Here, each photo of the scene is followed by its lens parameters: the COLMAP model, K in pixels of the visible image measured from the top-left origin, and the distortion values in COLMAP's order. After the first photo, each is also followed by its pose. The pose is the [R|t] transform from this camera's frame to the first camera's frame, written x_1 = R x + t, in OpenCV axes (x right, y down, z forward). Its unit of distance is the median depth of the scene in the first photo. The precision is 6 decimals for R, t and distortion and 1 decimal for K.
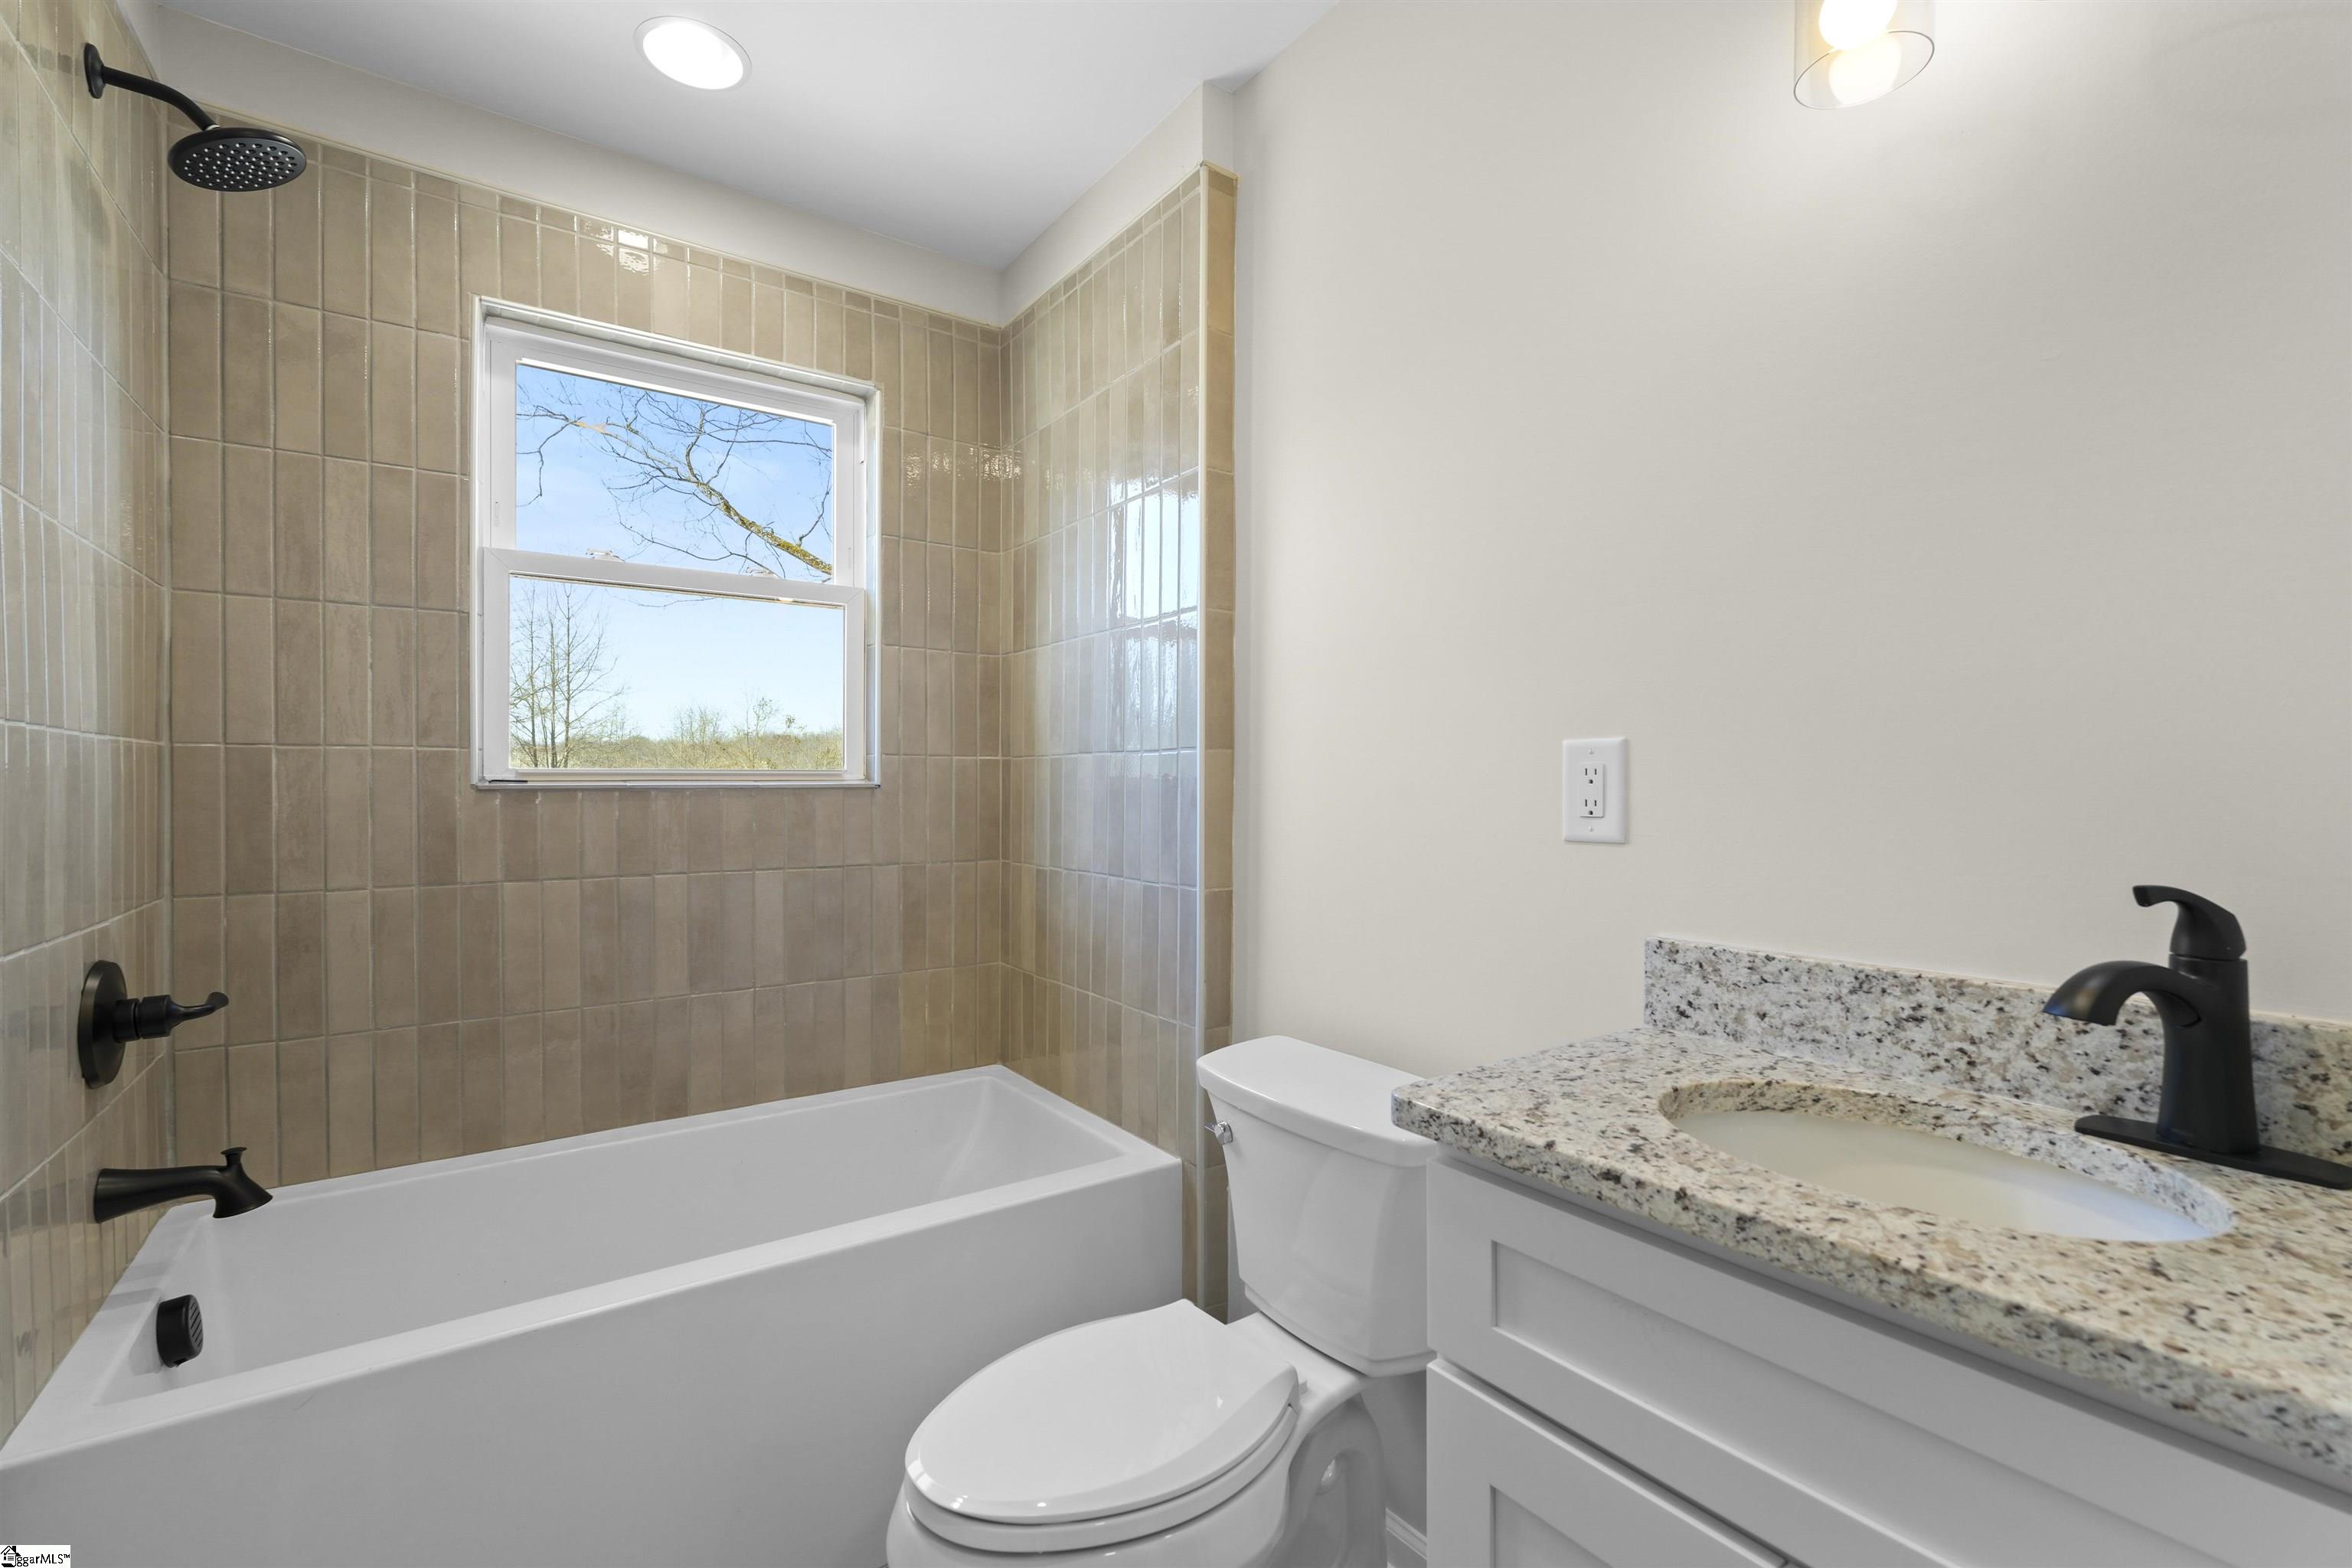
lens RADIAL K [[1022.5, 0, 1178.1], [0, 1022.5, 784.4], [0, 0, 1]] dist [0.002029, 0.000516]
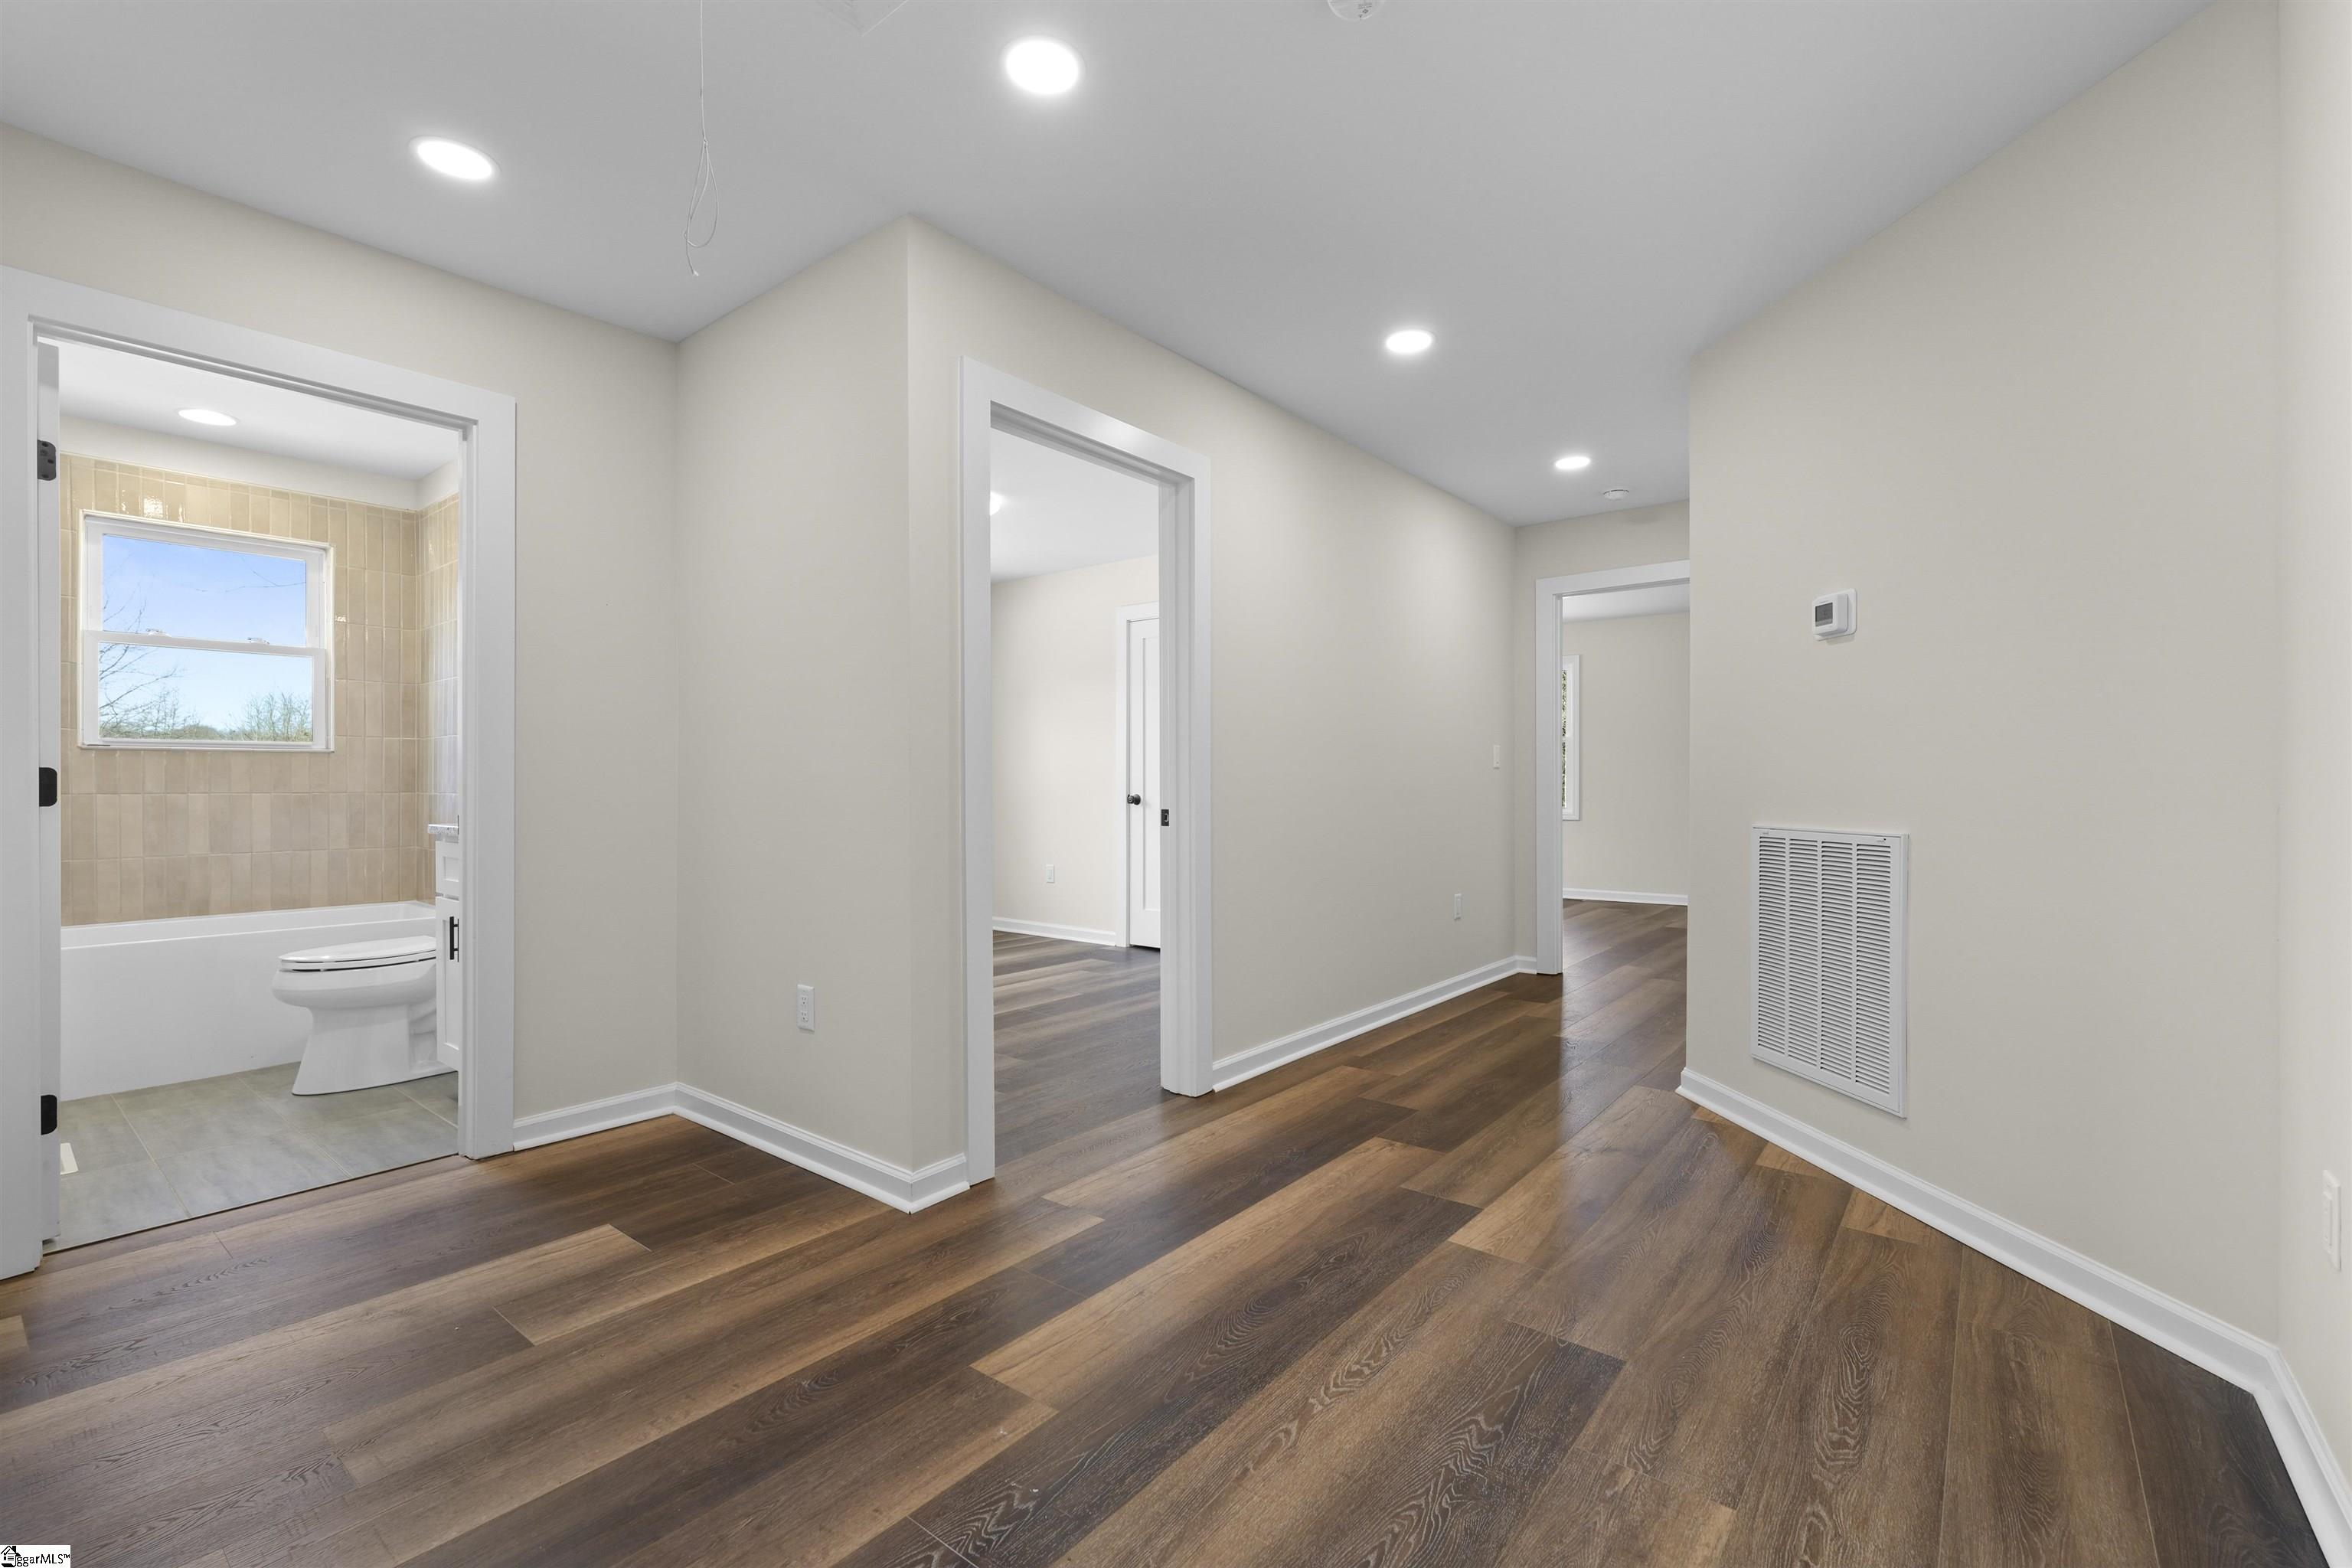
lens RADIAL K [[1022.5, 0, 1178.1], [0, 1022.5, 784.4], [0, 0, 1]] dist [0.002029, 0.000516]
pose [[0.961744, -0.000093, 0.273949, 0.721050], [0.000124, 1.000000, -0.000096, 0.064490], [-0.273949, 0.000126, 0.961744, -1.312945]]
